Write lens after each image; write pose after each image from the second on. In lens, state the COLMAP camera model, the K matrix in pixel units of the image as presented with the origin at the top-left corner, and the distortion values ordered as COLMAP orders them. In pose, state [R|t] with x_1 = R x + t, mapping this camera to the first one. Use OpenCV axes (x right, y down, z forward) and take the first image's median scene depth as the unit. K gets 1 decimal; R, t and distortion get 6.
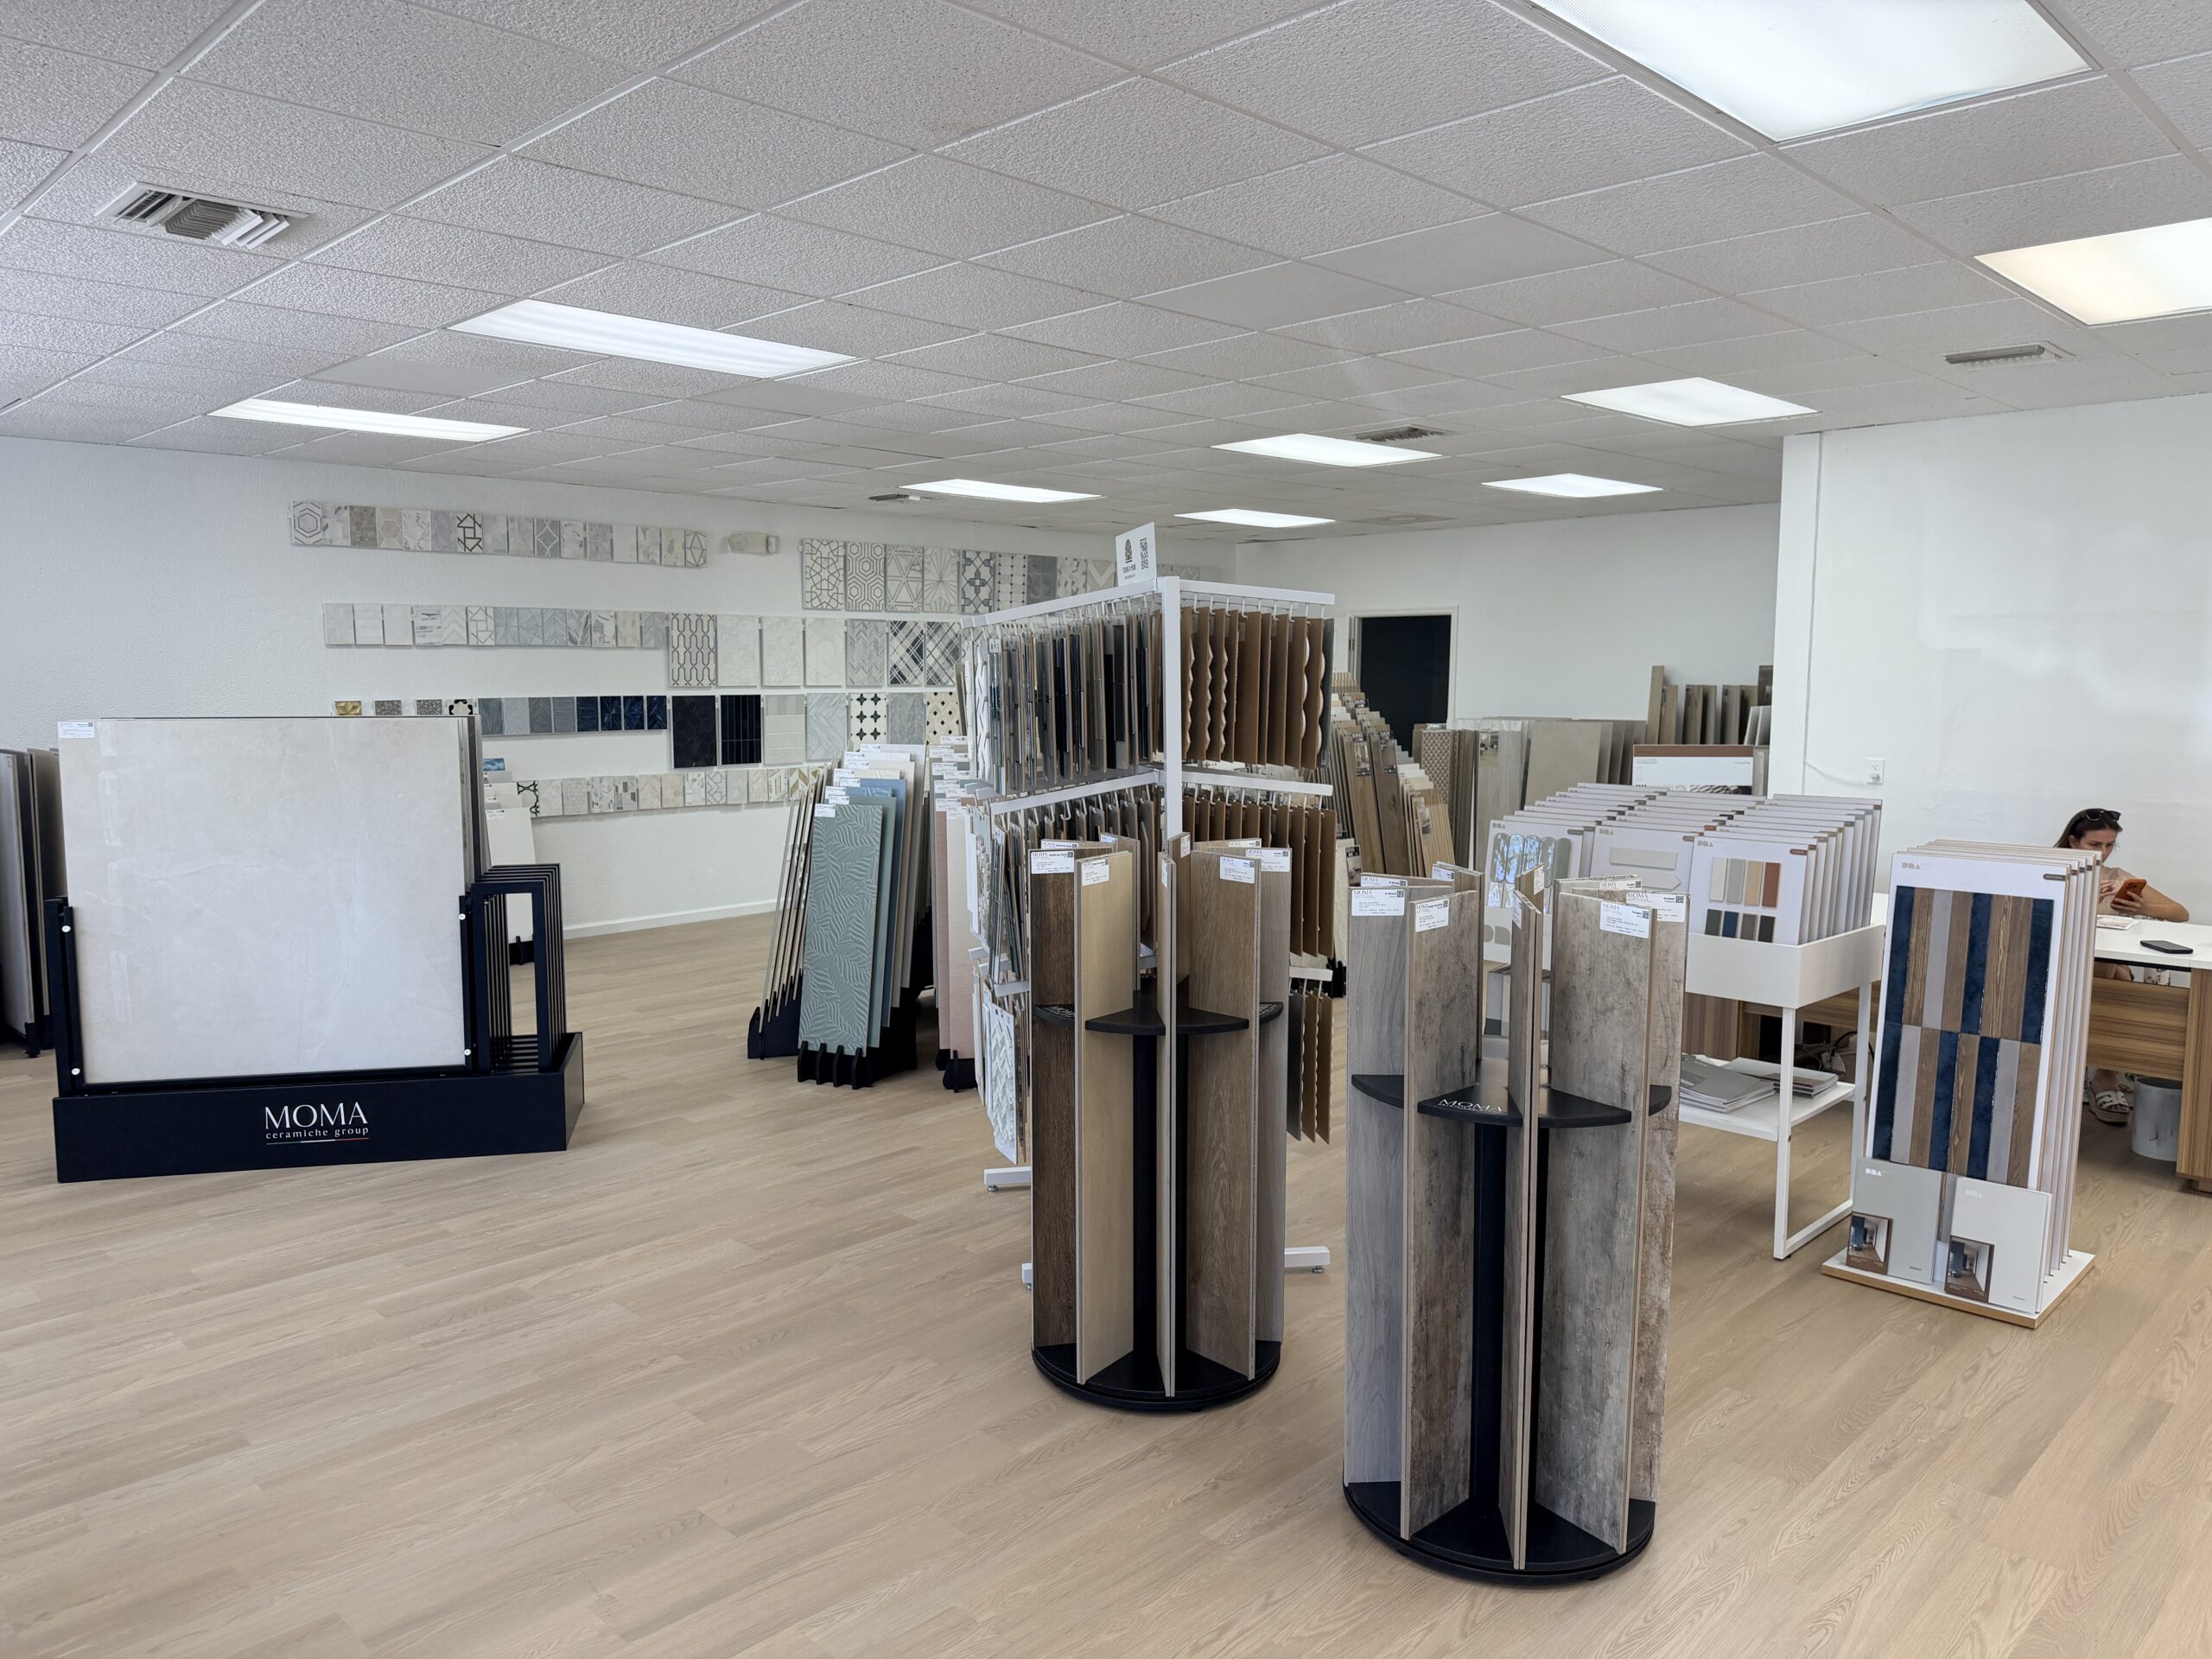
lens RADIAL K [[1528.3, 0, 1102.0], [0, 1528.3, 849.1], [0, 0, 1]] dist [0.132552, -0.185742]
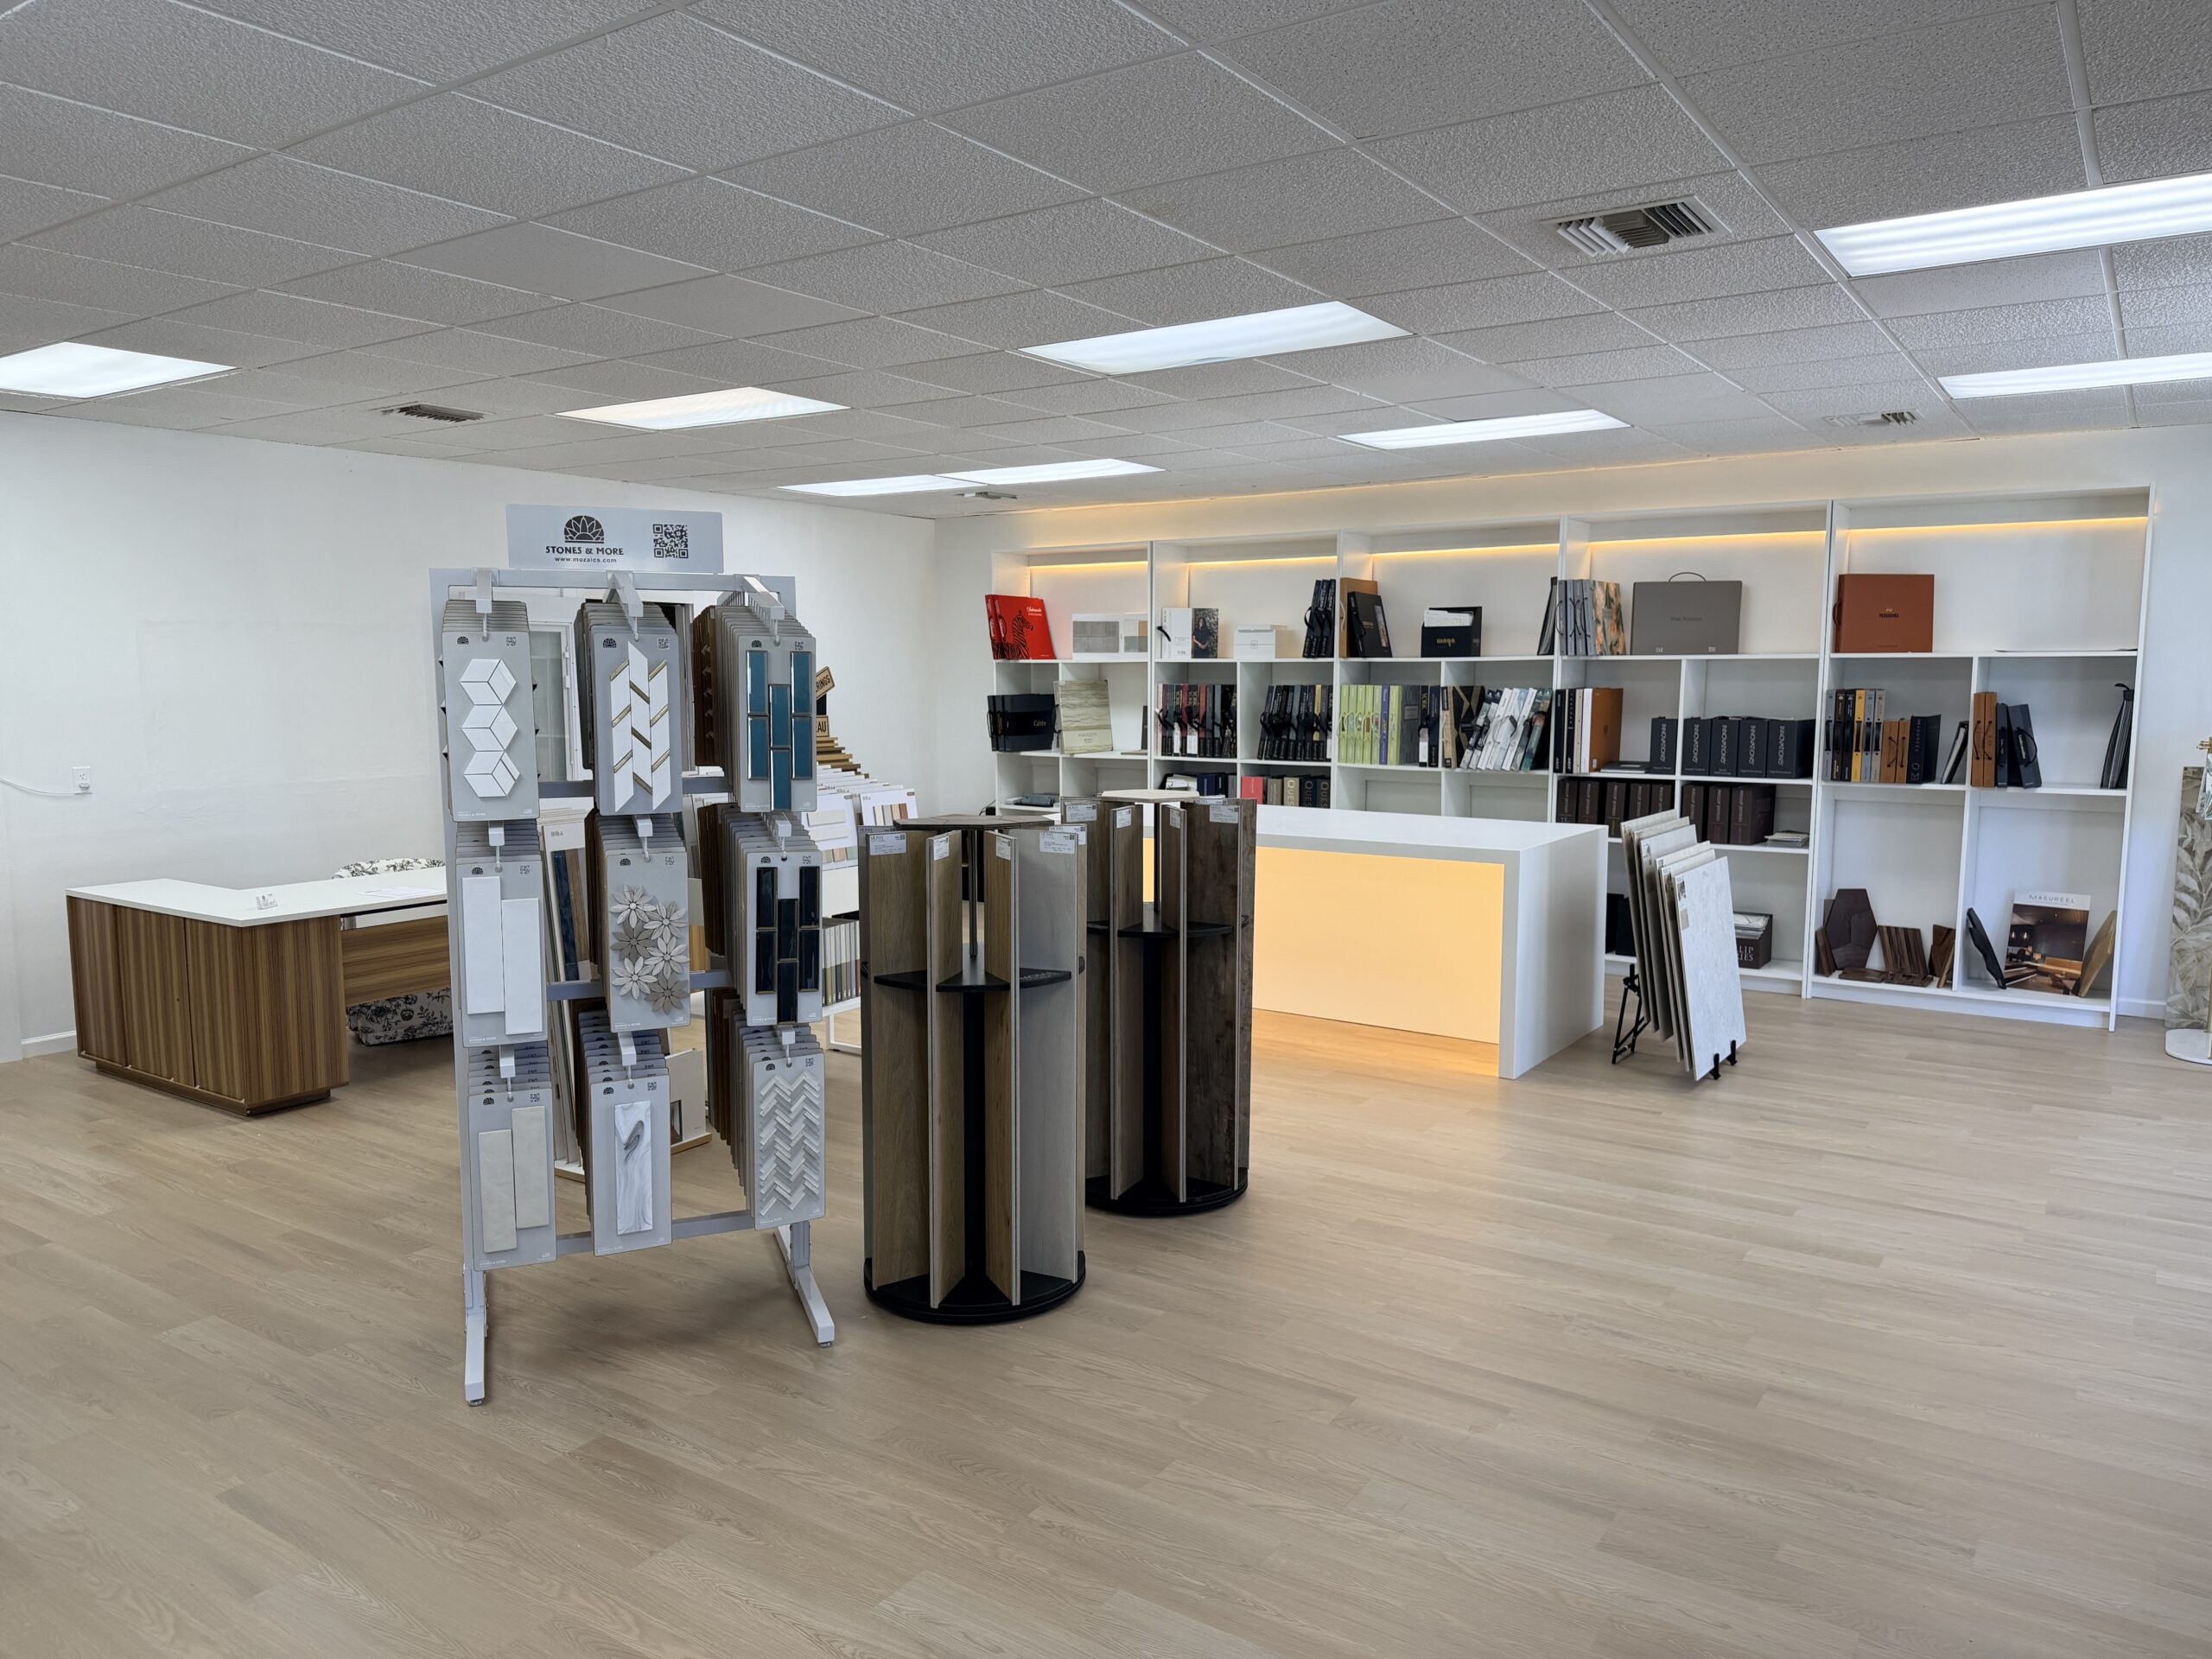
lens RADIAL K [[1548.9, 0, 1089.7], [0, 1548.9, 828.0], [0, 0, 1]] dist [0.048979, -0.058526]
pose [[-0.178059, -0.103677, 0.978543, -0.546491], [0.121963, 0.984441, 0.126494, -0.066135], [-0.976432, 0.141869, -0.162644, 0.553565]]
